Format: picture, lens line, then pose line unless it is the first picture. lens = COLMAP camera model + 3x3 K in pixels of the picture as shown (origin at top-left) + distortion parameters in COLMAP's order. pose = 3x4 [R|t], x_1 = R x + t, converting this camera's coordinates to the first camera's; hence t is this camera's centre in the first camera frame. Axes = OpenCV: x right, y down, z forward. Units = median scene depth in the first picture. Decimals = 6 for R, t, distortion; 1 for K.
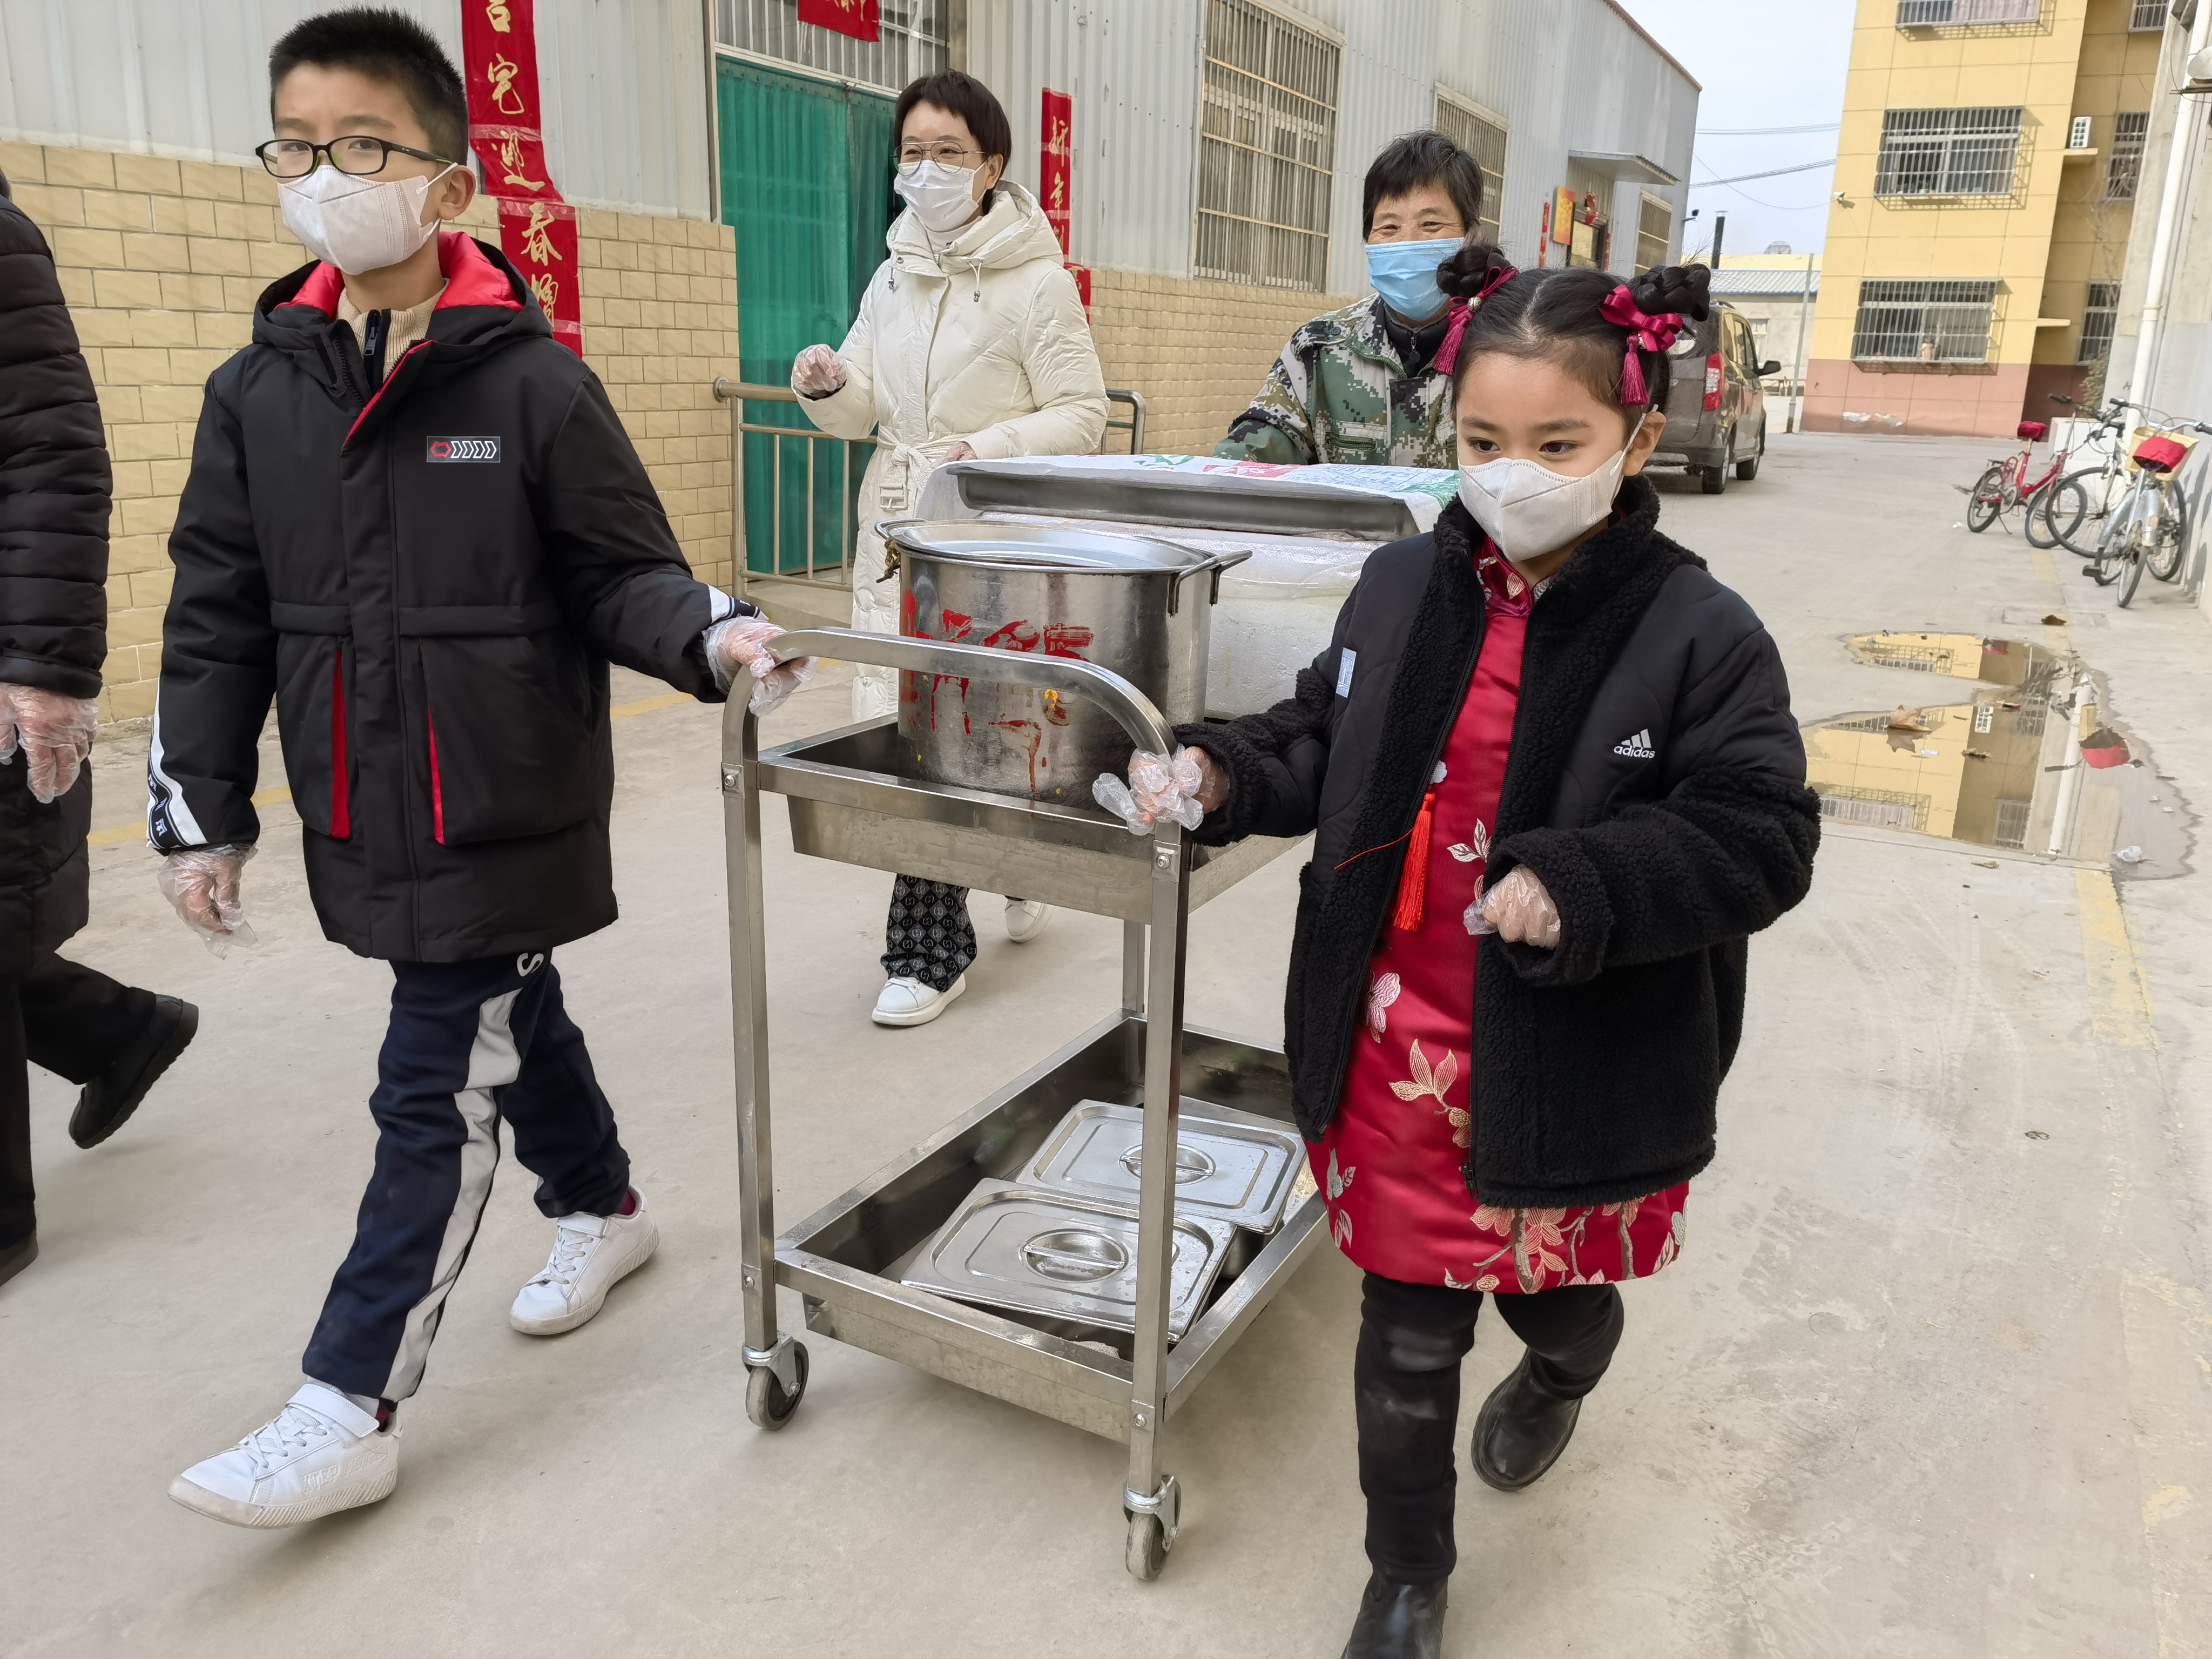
lens RADIAL K [[1738.4, 0, 1100.9], [0, 1738.4, 824.6], [0, 0, 1]] dist [0.037522, -0.026545]
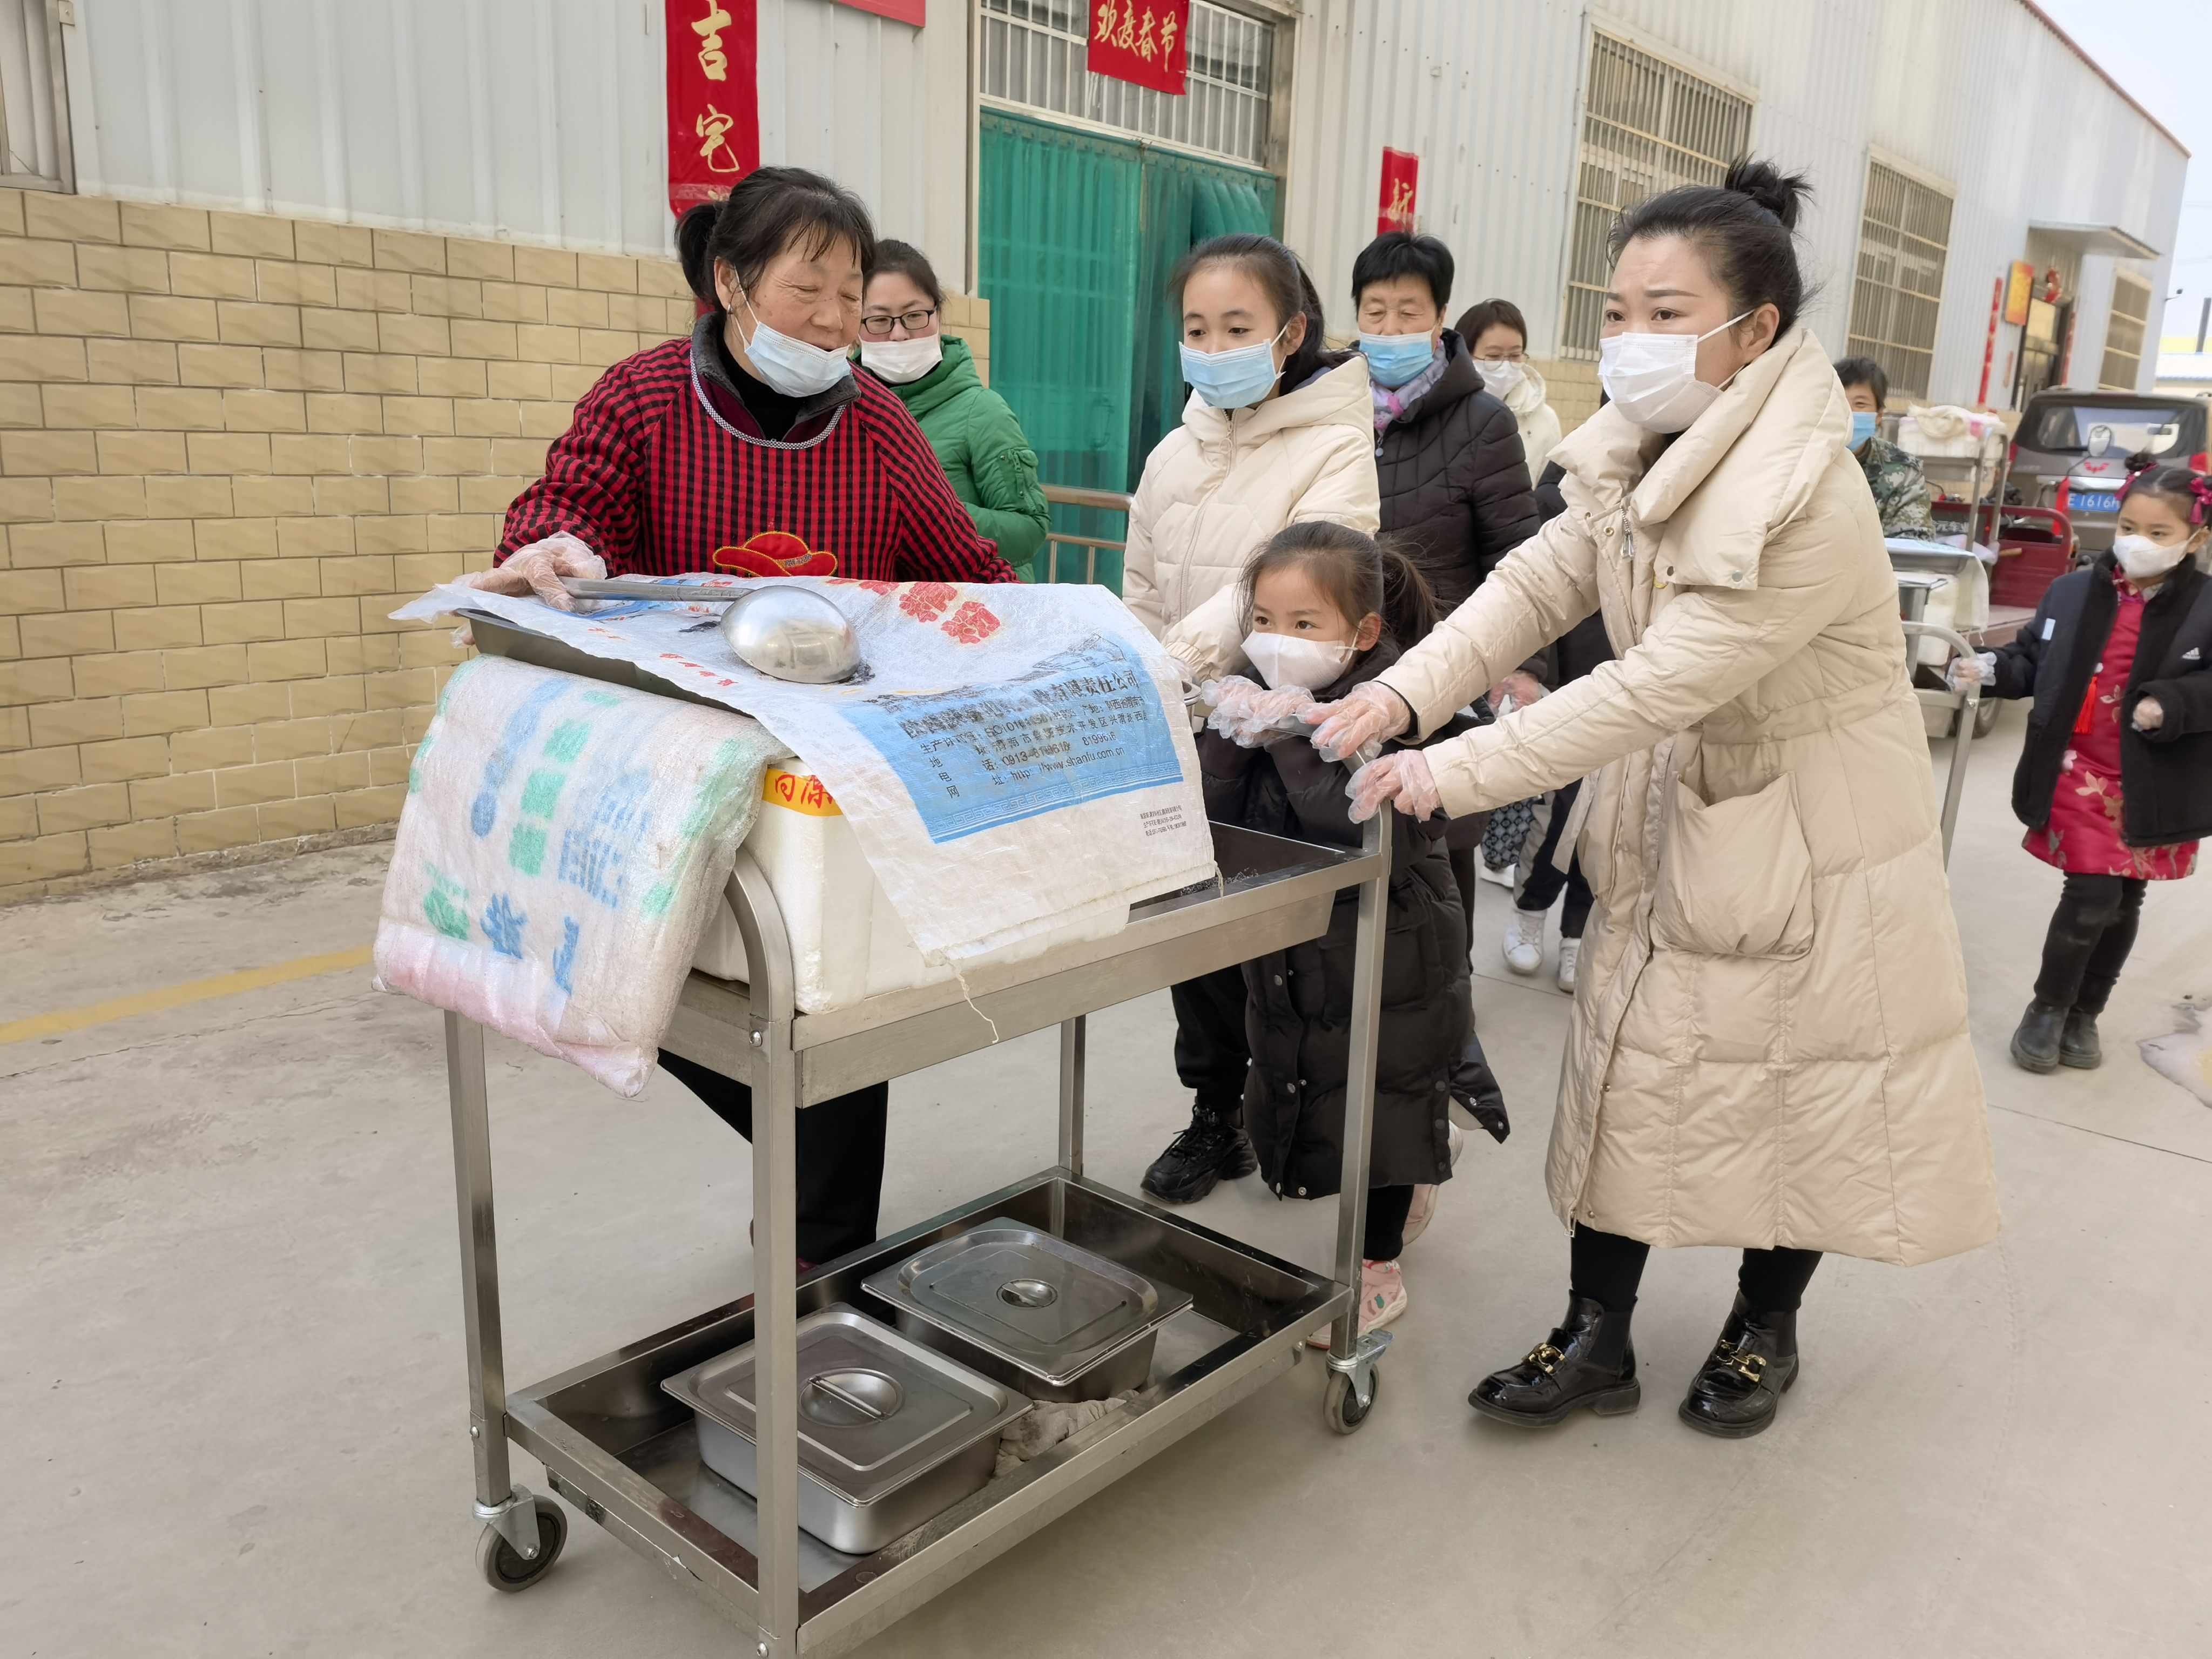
lens RADIAL K [[1738.4, 0, 1108.9], [0, 1738.4, 830.4], [0, 0, 1]] dist [0.037522, -0.026545]
pose [[0.976784, 0.055607, -0.206883, 0.040334], [-0.064415, 0.997271, -0.036079, -0.042941], [0.204313, 0.048568, 0.977700, 0.149551]]
